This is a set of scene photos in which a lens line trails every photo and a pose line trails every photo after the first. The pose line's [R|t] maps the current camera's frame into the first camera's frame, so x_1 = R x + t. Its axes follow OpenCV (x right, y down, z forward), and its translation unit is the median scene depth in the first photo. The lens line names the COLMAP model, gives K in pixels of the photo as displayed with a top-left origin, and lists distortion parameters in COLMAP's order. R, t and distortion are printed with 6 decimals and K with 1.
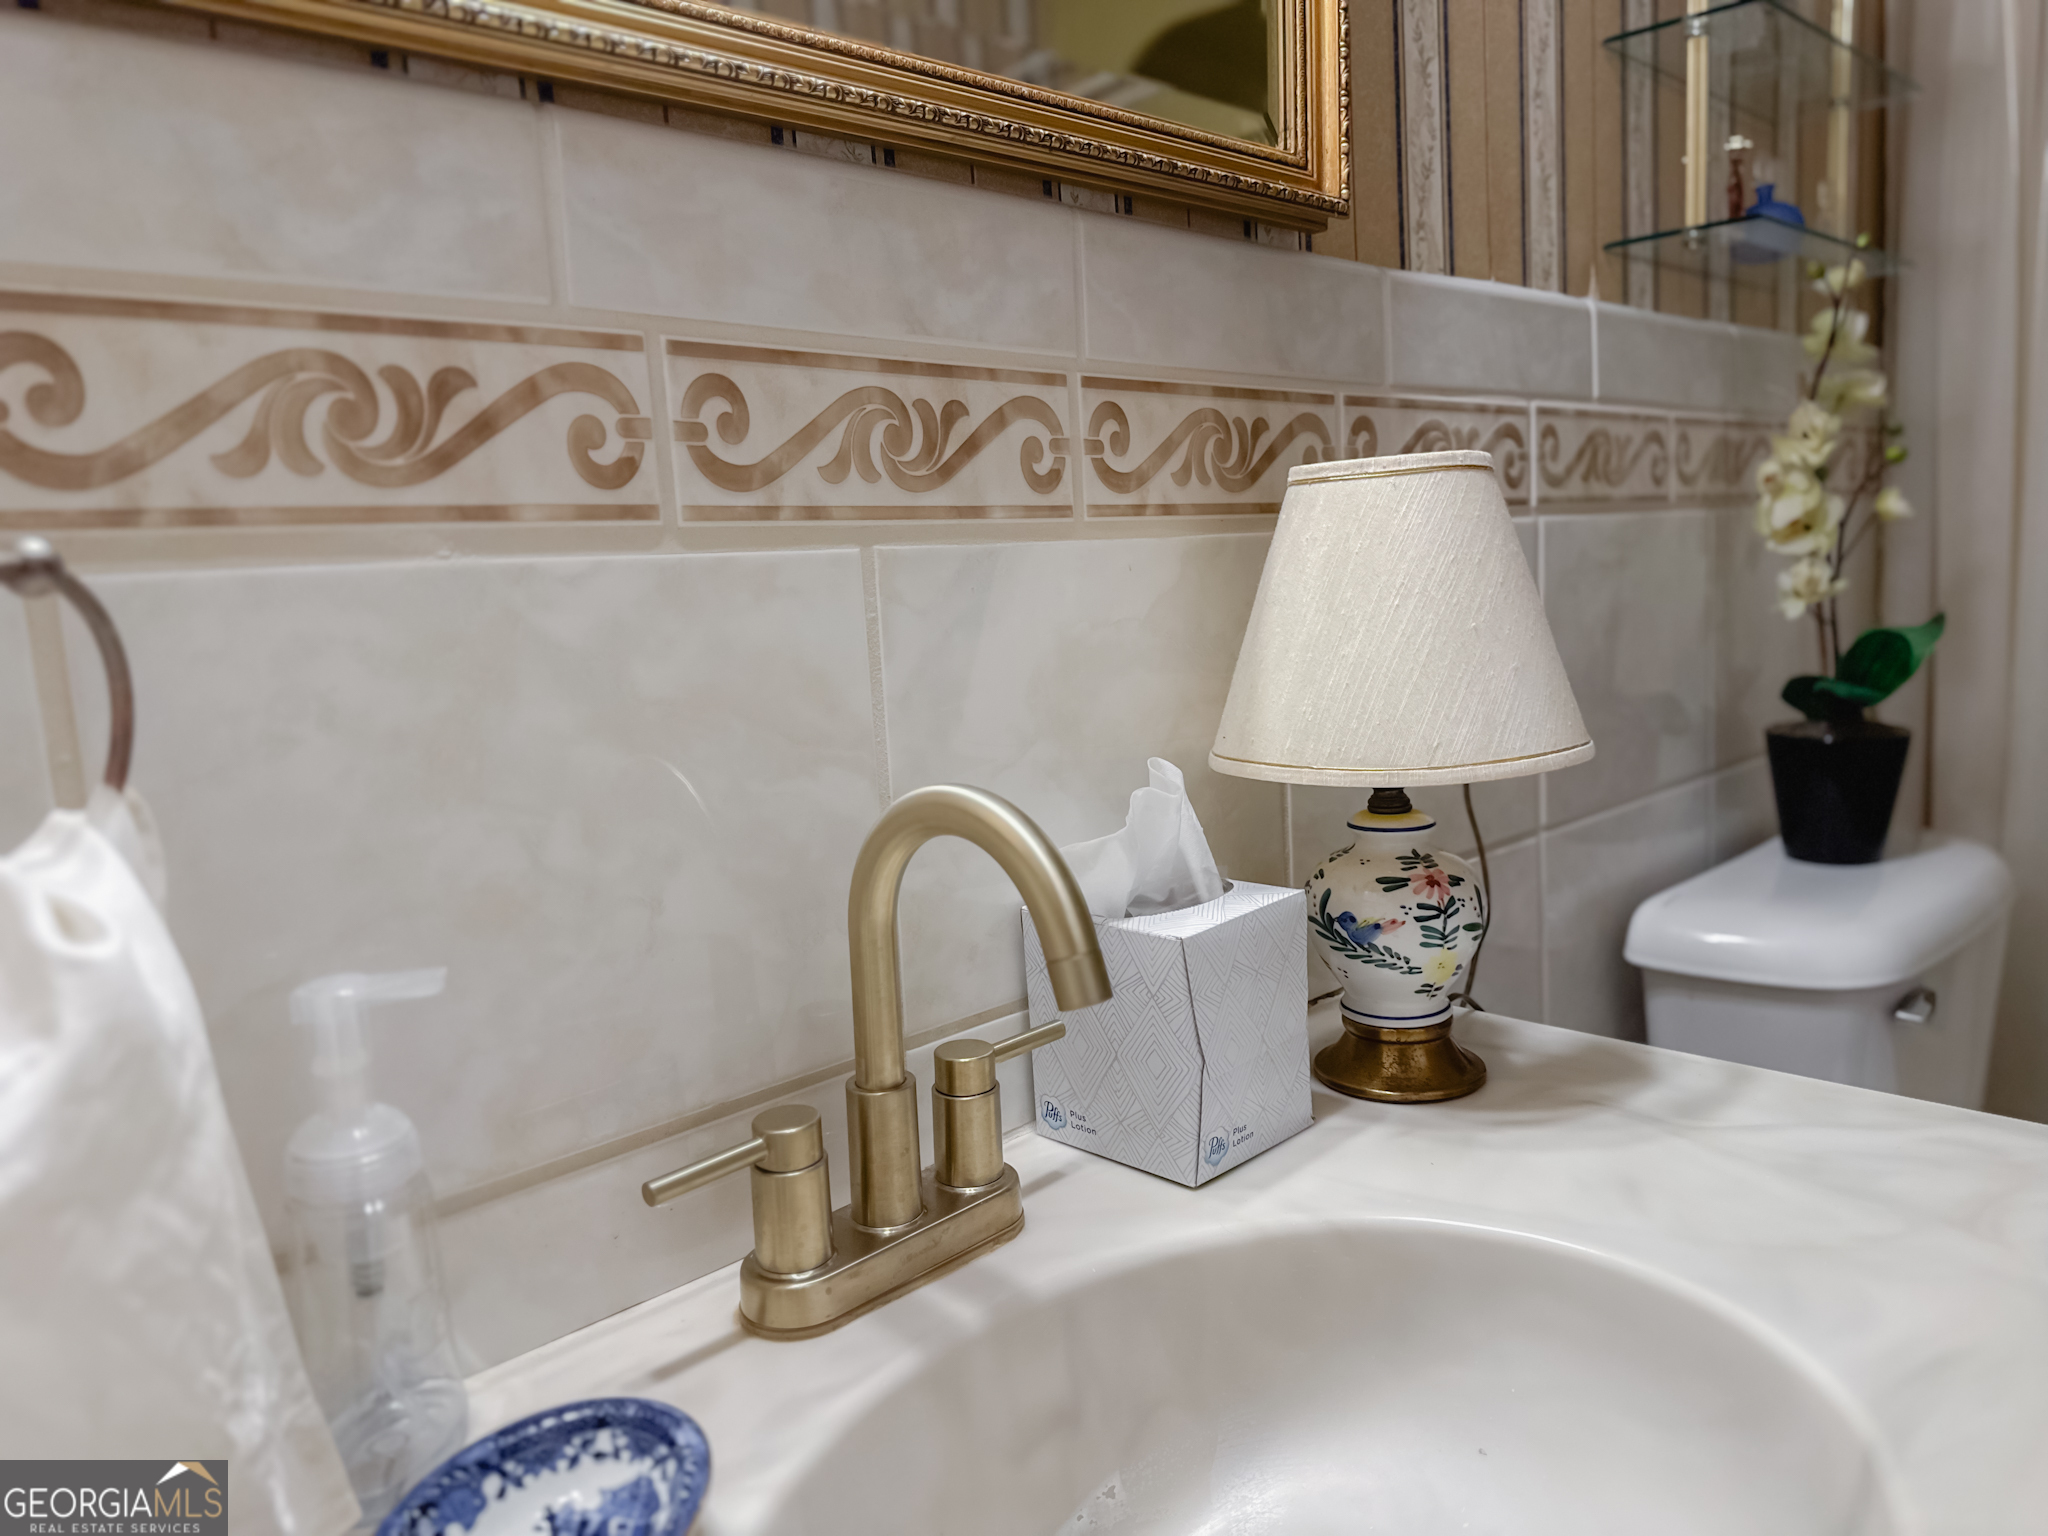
lens RADIAL K [[1445.6, 0, 1016.6], [0, 1445.6, 760.7], [0, 0, 1]] dist [0.065175, -0.092553]
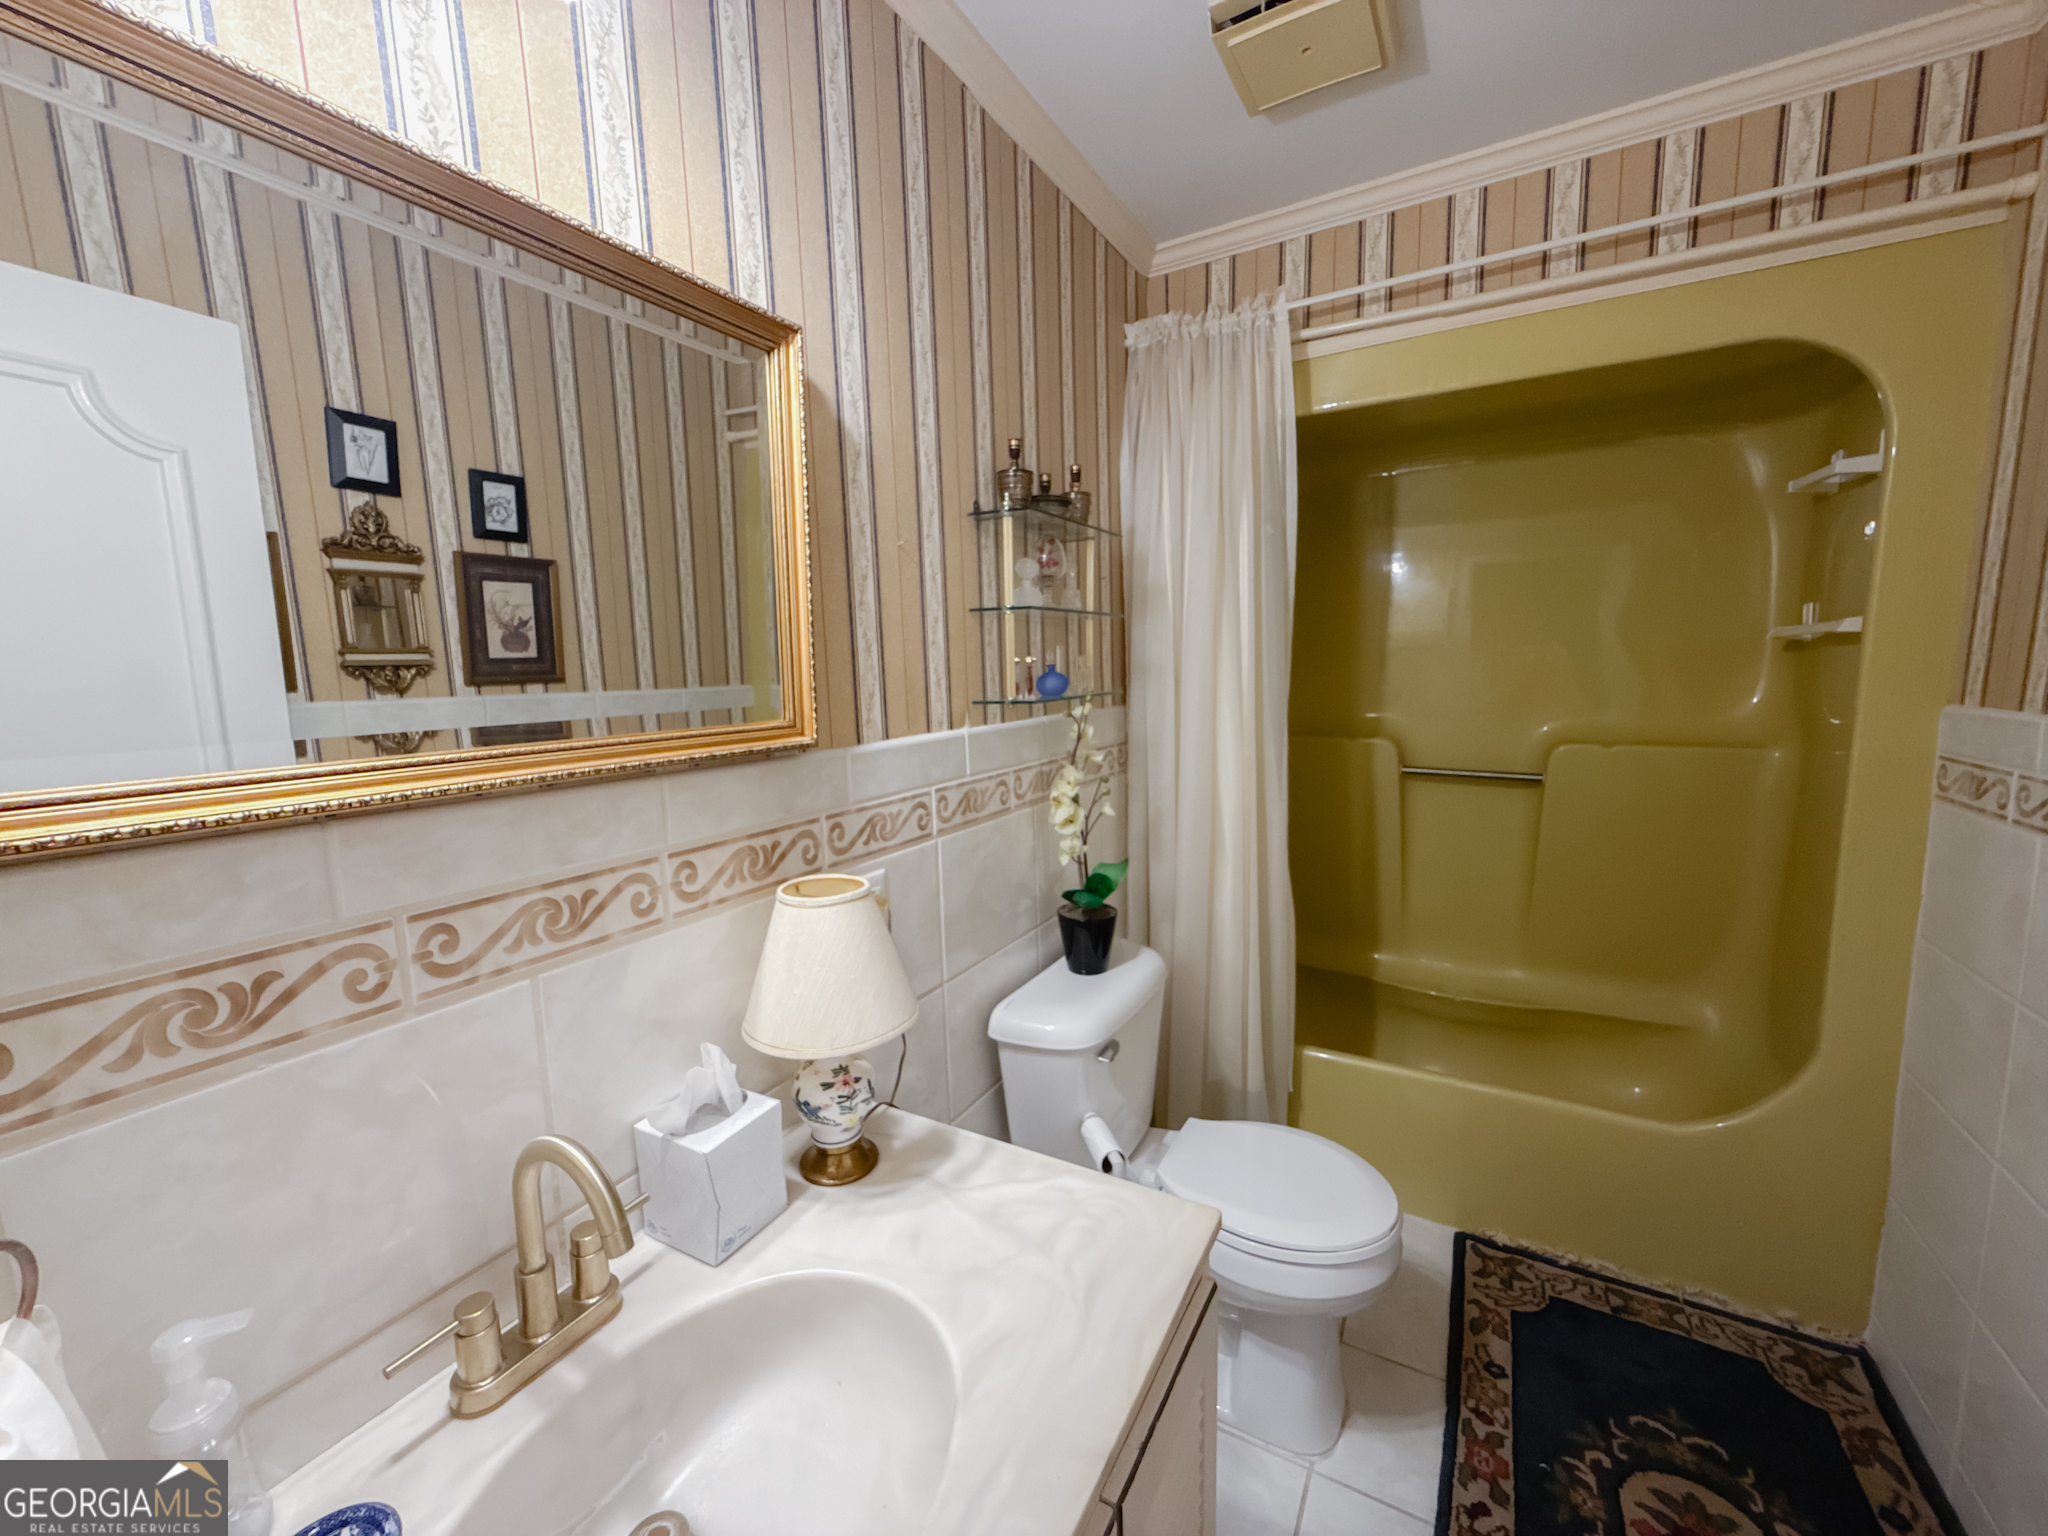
lens RADIAL K [[819.6, 0, 1017.0], [0, 819.6, 763.3], [0, 0, 1]] dist [-0.001645, 0.000995]
pose [[0.956480, -0.003805, 0.291774, 0.184671], [0.011625, 0.999618, -0.025074, -0.369956], [-0.291567, 0.027375, 0.956159, -0.251926]]
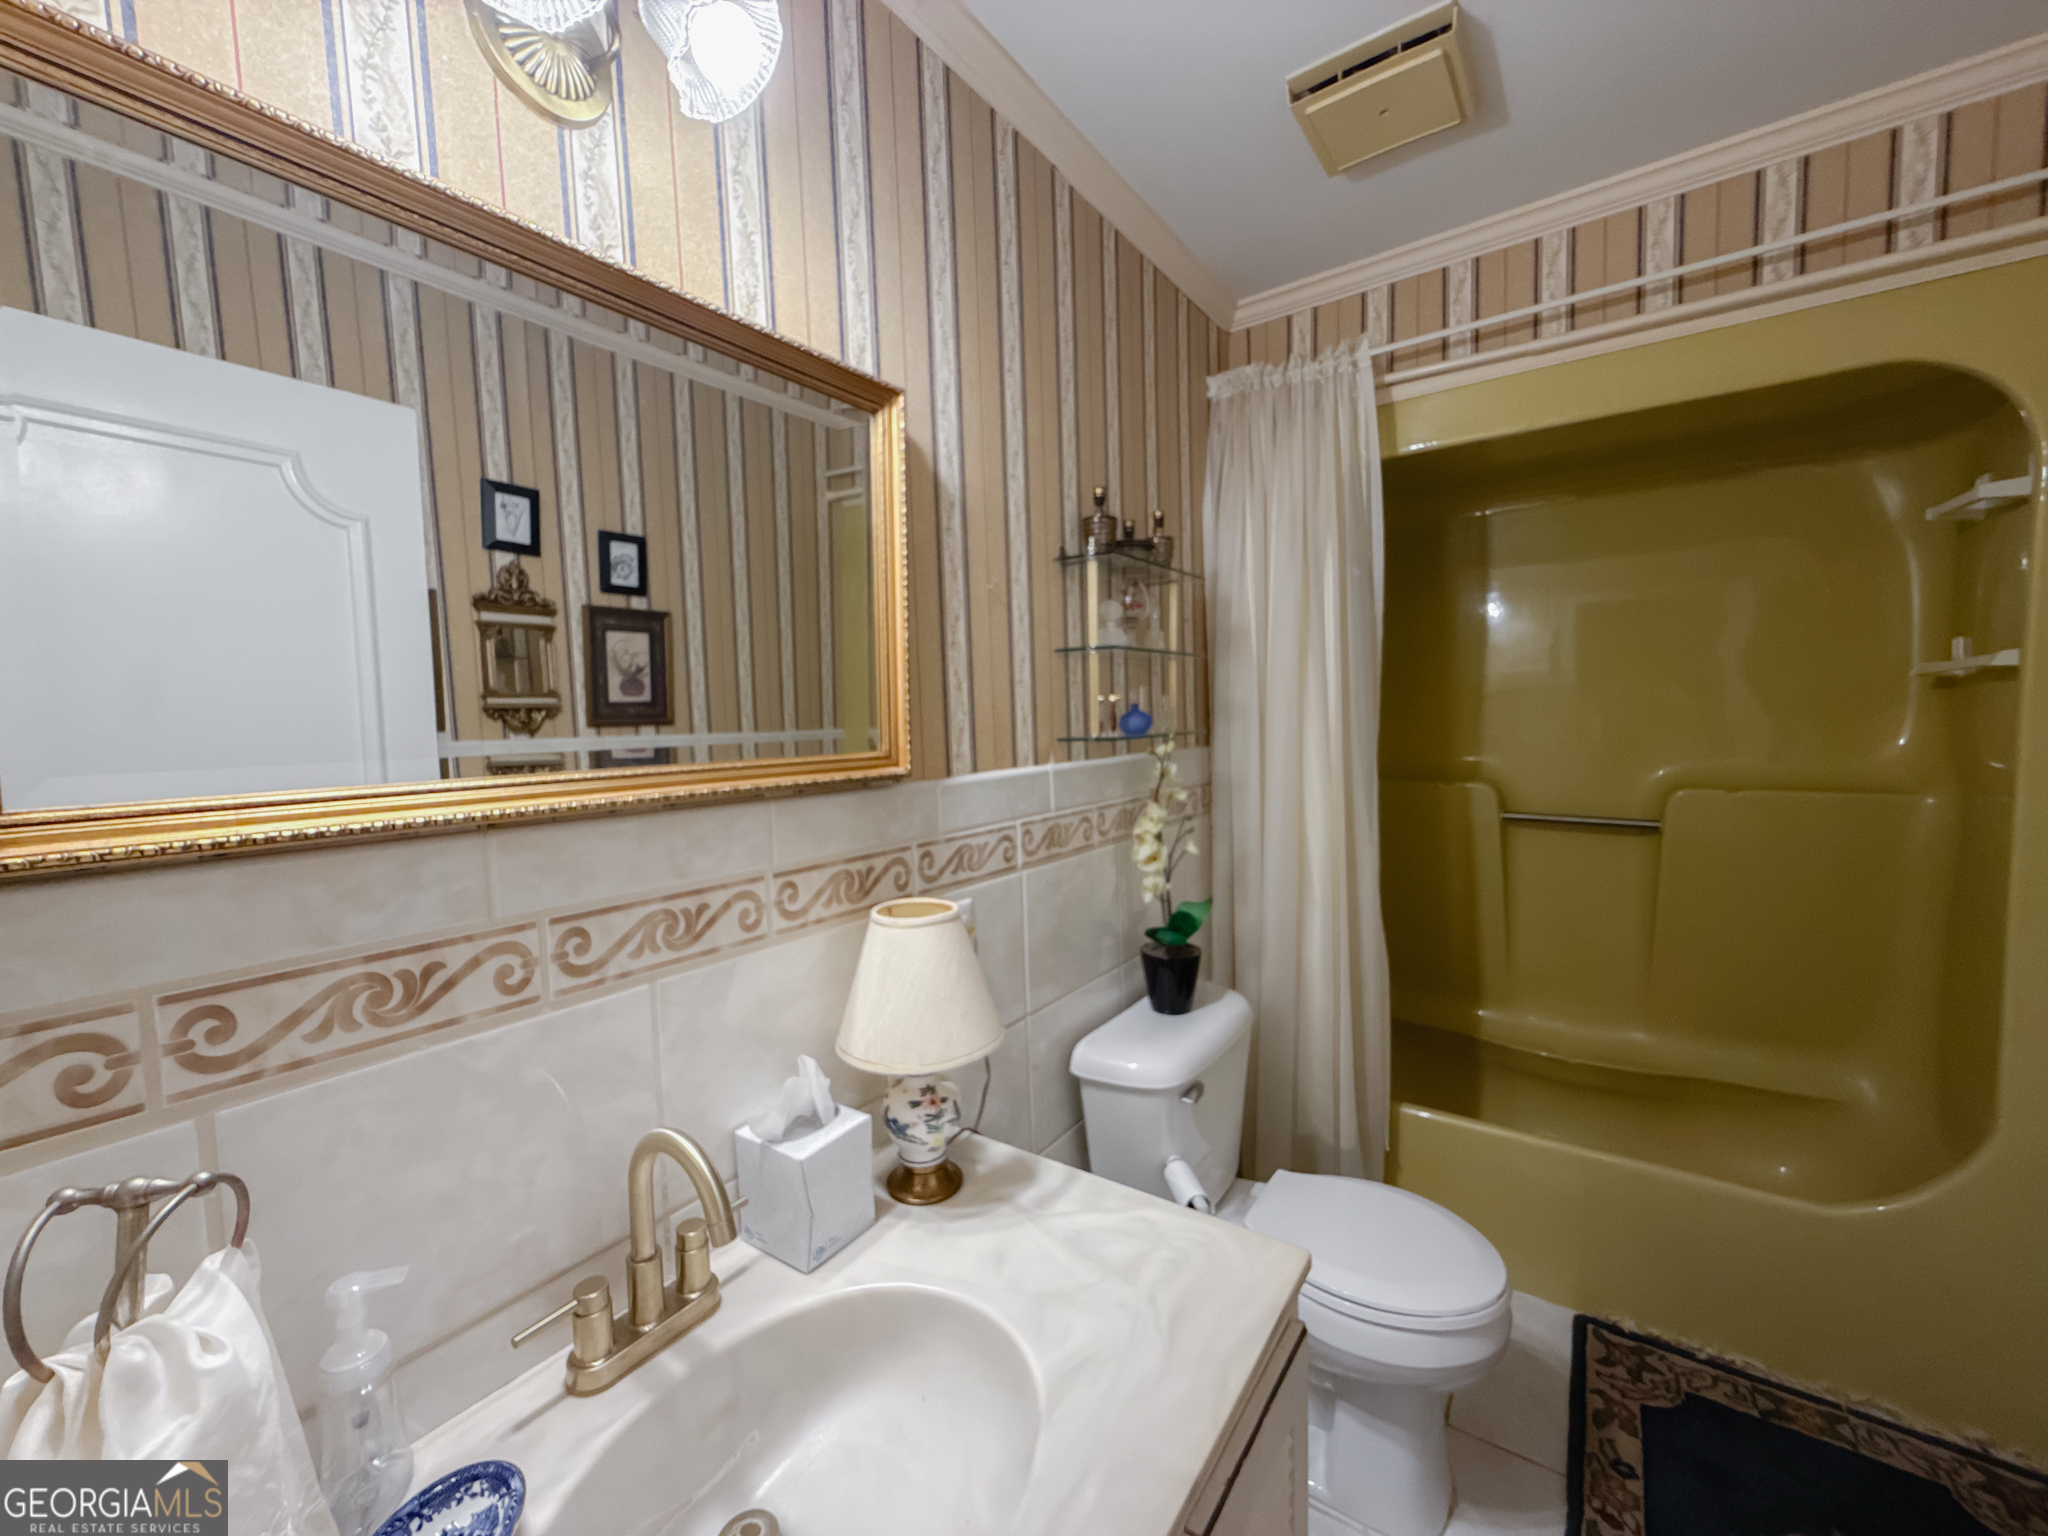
lens RADIAL K [[819.6, 0, 1017.0], [0, 819.6, 763.3], [0, 0, 1]] dist [-0.001645, 0.000995]
pose [[0.980616, 0.017894, 0.195122, 0.166752], [-0.001210, 0.996355, -0.085293, -0.336754], [-0.195937, 0.083404, 0.977063, -0.292939]]
